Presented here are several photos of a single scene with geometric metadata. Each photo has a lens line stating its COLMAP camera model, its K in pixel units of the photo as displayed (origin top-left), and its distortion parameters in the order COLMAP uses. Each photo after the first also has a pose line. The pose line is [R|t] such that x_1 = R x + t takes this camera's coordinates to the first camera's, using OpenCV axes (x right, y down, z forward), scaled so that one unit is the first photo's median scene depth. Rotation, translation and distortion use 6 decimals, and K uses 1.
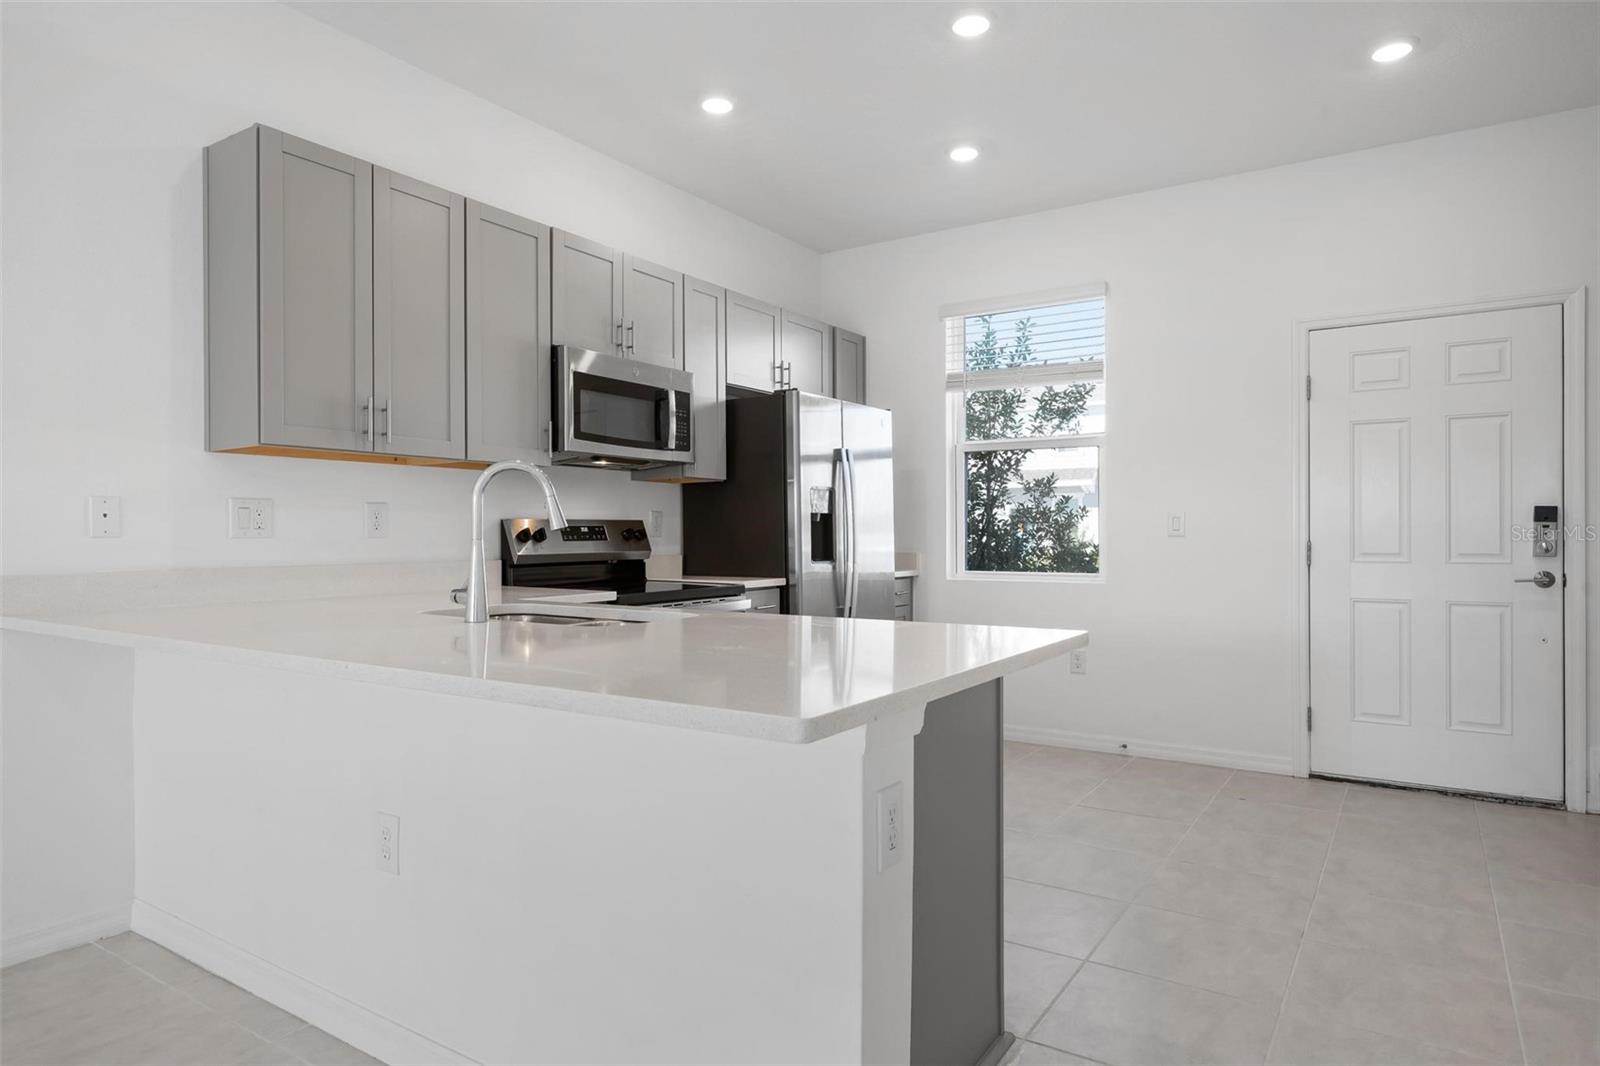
lens RADIAL K [[954.7, 0, 805.4], [0, 954.7, 530.5], [0, 0, 1]] dist [0.005124, -0.001144]
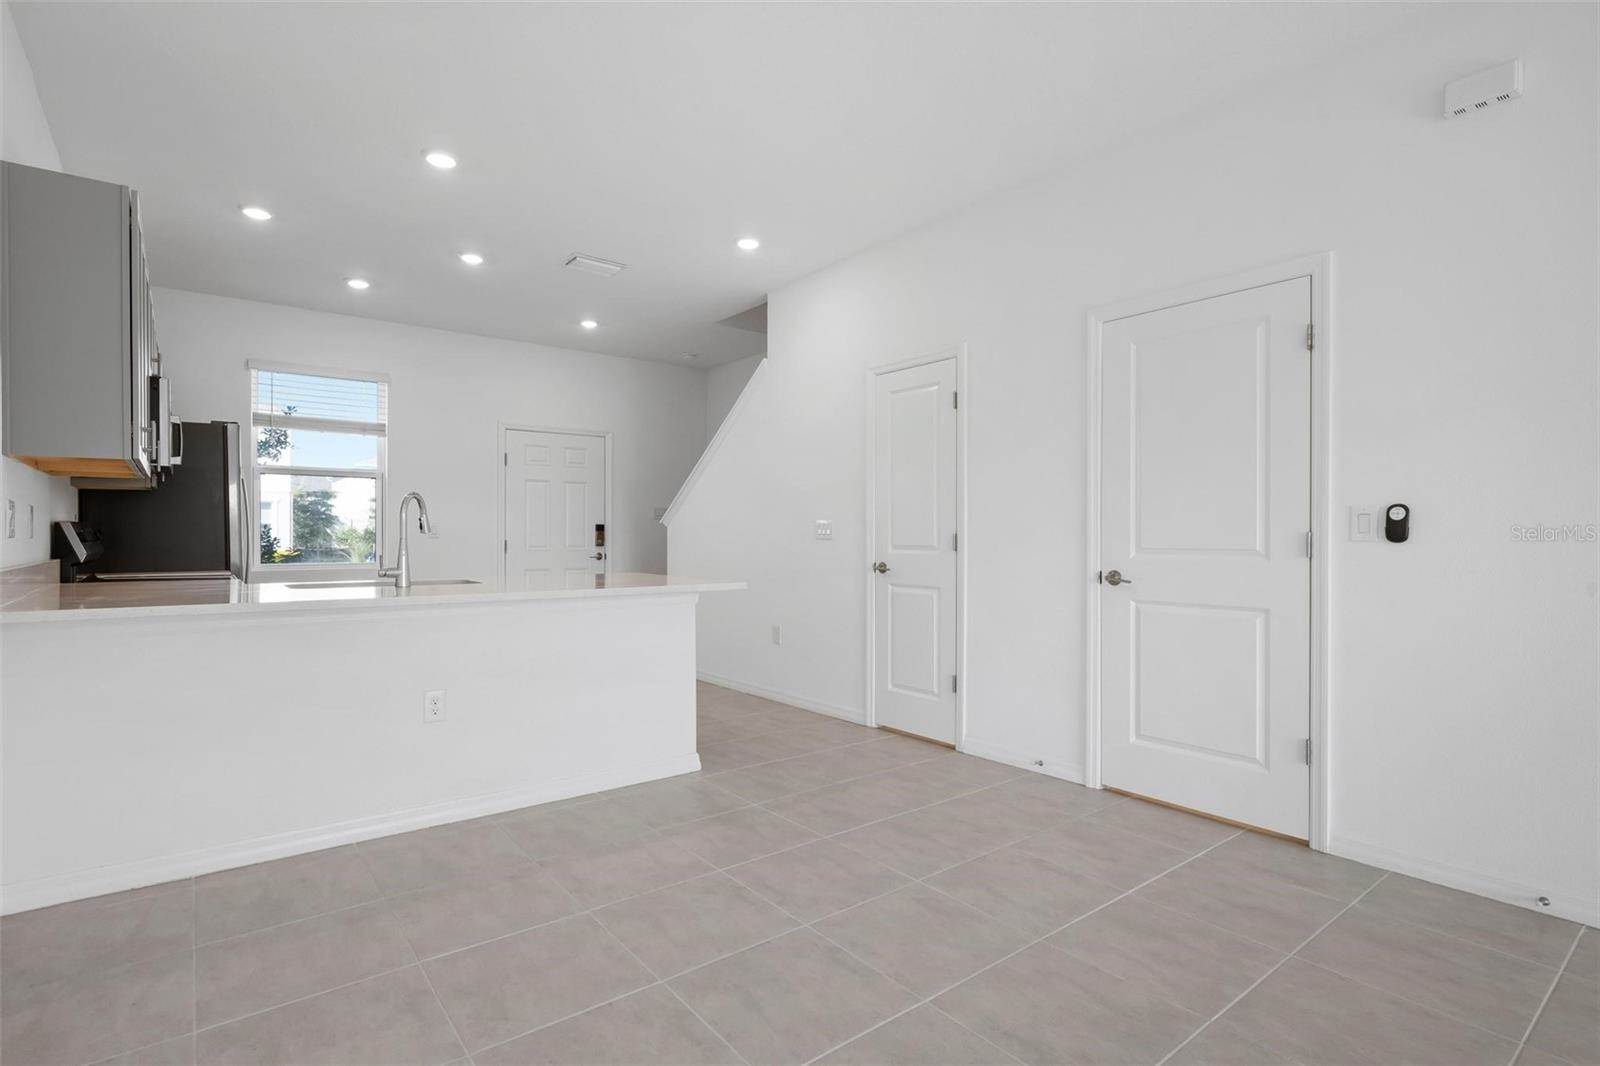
lens RADIAL K [[783.6, 0, 814.3], [0, 783.6, 539.9], [0, 0, 1]] dist [-0.001723, -0.001014]
pose [[0.314882, -0.004730, 0.949119, -0.769793], [-0.003957, 0.999972, 0.006296, -0.001770], [-0.949122, -0.005738, 0.314855, -0.071278]]
